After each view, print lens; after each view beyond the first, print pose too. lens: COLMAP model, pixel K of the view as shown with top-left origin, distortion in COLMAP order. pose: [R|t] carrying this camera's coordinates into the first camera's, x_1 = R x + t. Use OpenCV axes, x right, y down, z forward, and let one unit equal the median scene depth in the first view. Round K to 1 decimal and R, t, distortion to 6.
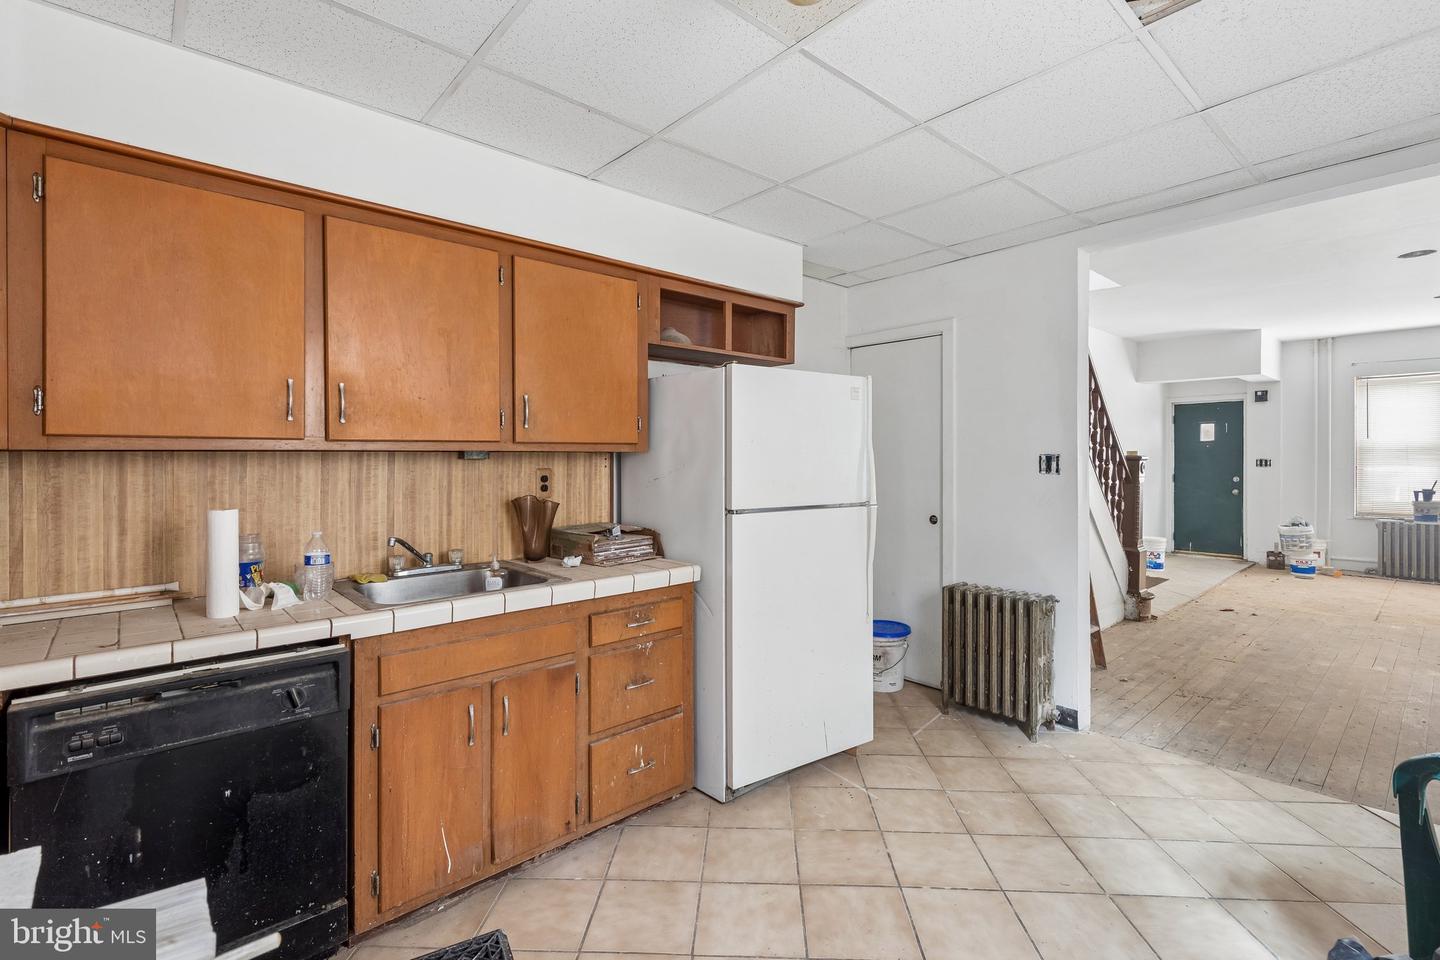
lens RADIAL K [[654.8, 0, 722.5], [0, 654.8, 460.2], [0, 0, 1]] dist [0.002330, 0.000169]
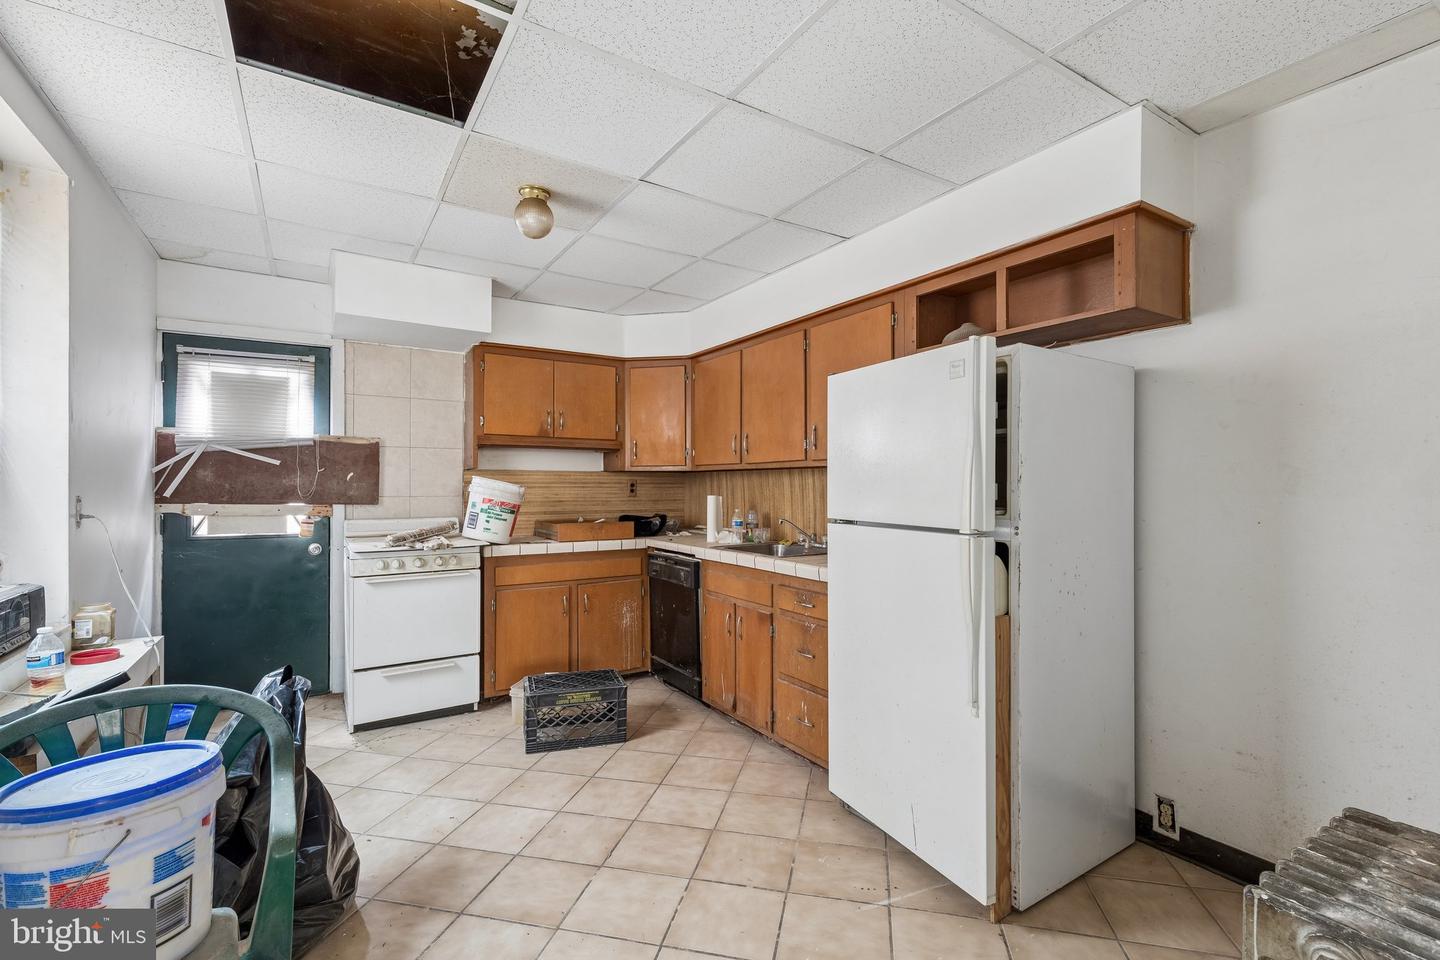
lens RADIAL K [[643.0, 0, 720.0], [0, 643.0, 480.0], [0, 0, 1]] dist [0.003494, 0.000272]
pose [[-0.161785, -0.001752, -0.986825, 1.086867], [-0.001454, 0.999998, -0.001537, 0.018735], [0.986825, 0.001186, -0.161787, 1.035531]]
